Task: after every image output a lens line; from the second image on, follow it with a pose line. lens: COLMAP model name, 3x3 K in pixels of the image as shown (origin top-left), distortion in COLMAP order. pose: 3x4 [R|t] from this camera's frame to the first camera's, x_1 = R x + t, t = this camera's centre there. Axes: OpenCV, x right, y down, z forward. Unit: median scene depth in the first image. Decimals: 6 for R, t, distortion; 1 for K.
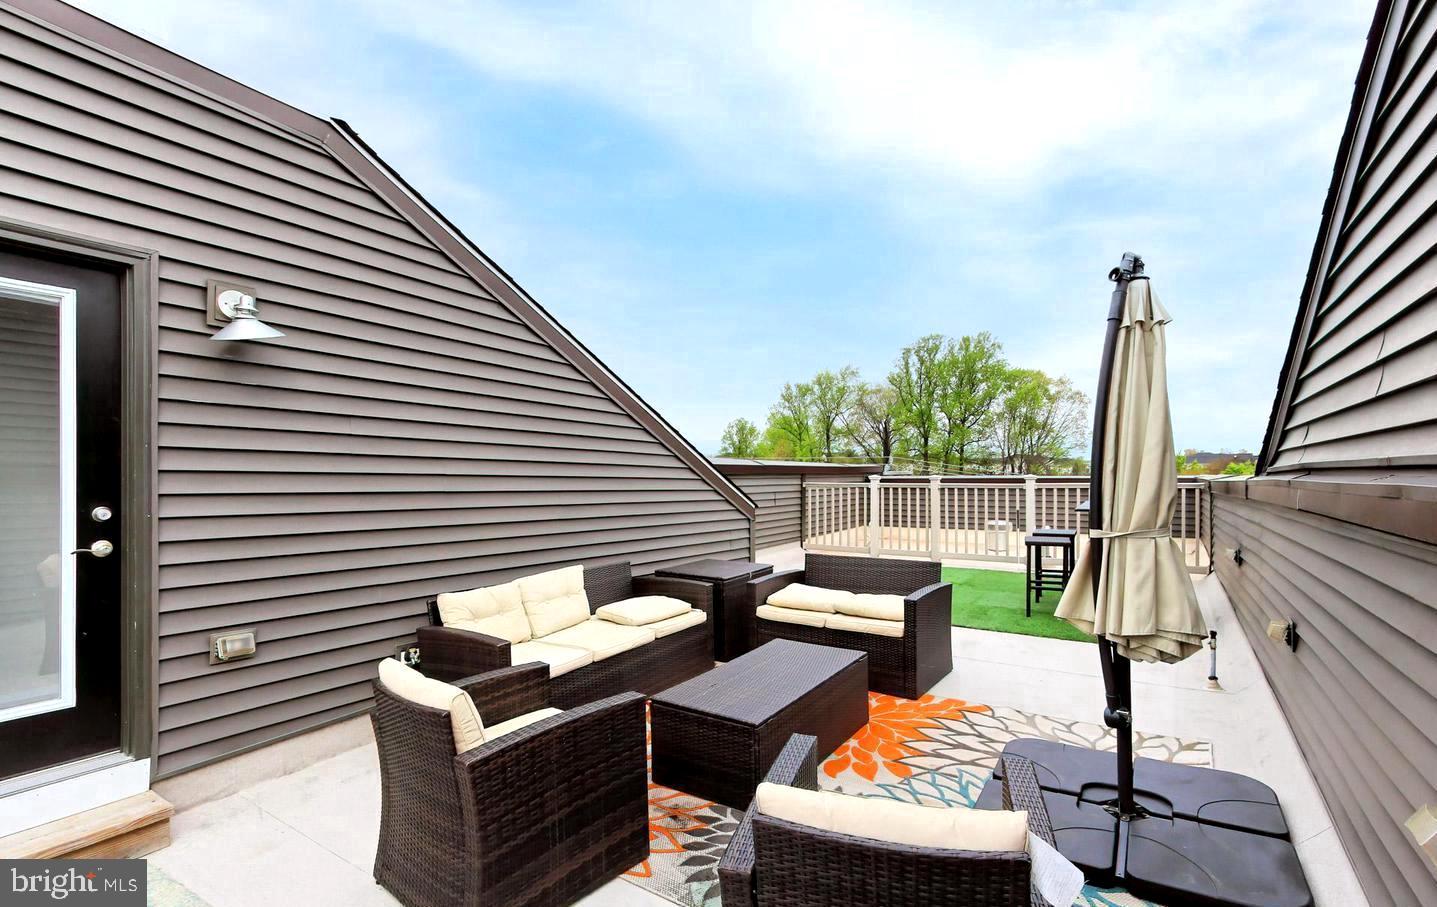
lens RADIAL K [[658.7, 0, 720.5], [0, 658.7, 475.1], [0, 0, 1]] dist [0.000085, -0.000078]
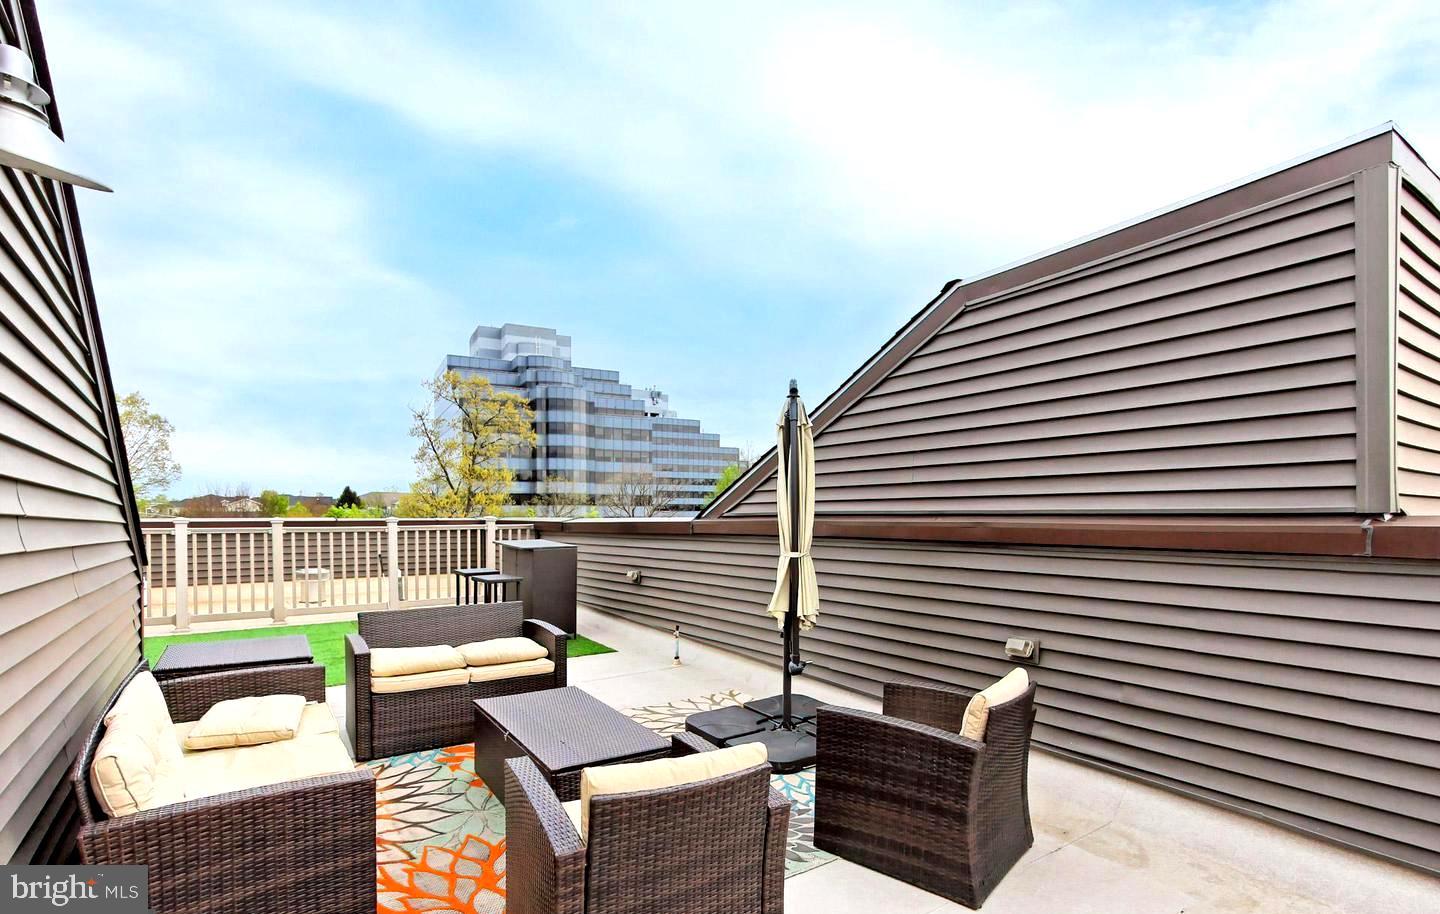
lens RADIAL K [[713.3, 0, 721.9], [0, 713.3, 527.2], [0, 0, 1]] dist [0.000289, -0.000025]
pose [[0.368617, -0.011008, 0.929516, -0.323445], [-0.001830, 0.999919, 0.012567, 0.000060], [-0.929580, -0.006333, 0.368567, 0.157873]]
